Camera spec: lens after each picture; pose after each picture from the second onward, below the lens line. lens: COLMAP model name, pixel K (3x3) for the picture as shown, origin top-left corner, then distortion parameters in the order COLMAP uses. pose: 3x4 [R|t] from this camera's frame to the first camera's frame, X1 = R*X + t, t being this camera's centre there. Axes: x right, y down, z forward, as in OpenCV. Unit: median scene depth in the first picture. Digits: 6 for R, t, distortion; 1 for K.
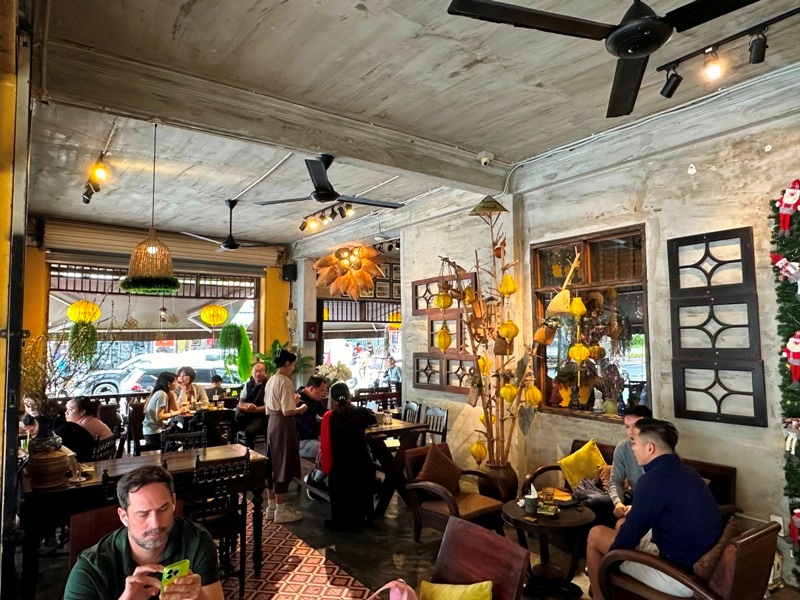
lens RADIAL K [[530.6, 0, 399.5], [0, 530.6, 300.4], [0, 0, 1]] dist [0.001218, -0.000117]
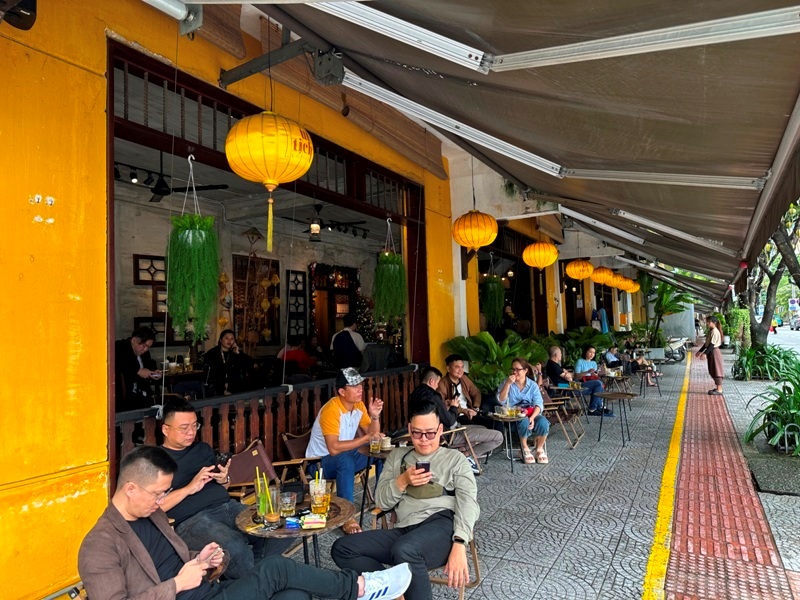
lens RADIAL K [[563.5, 0, 416.9], [0, 563.5, 298.1], [0, 0, 1]] dist [0.045543, -0.074561]
pose [[-0.467705, 0.068345, 0.881238, -1.445839], [-0.023082, 0.995722, -0.089475, 0.166516], [-0.883583, -0.062189, -0.464126, 1.132699]]
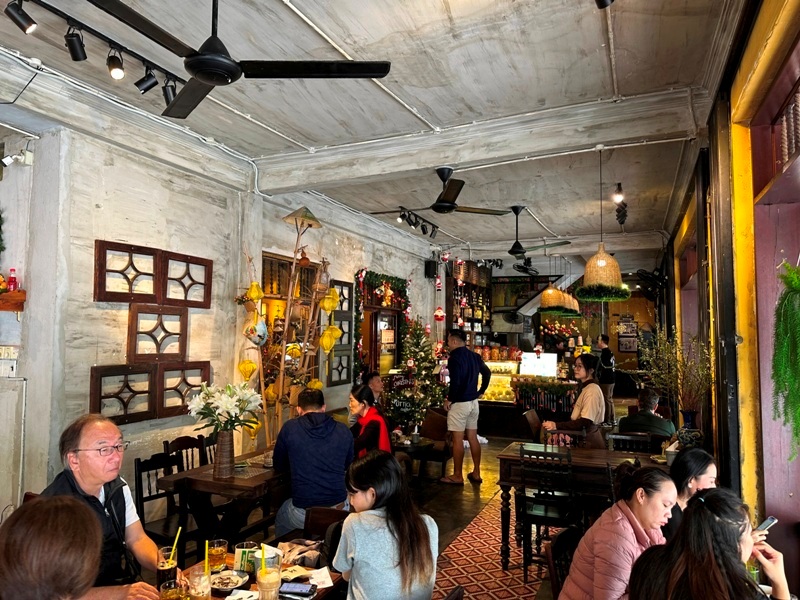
lens RADIAL K [[563.5, 0, 415.4], [0, 563.5, 299.1], [0, 0, 1]] dist [0.045543, -0.074561]
pose [[-0.553656, 0.055633, 0.830885, -0.725563], [-0.058754, 0.992670, -0.105616, 0.077569], [-0.830670, -0.107293, -0.546329, 1.154065]]
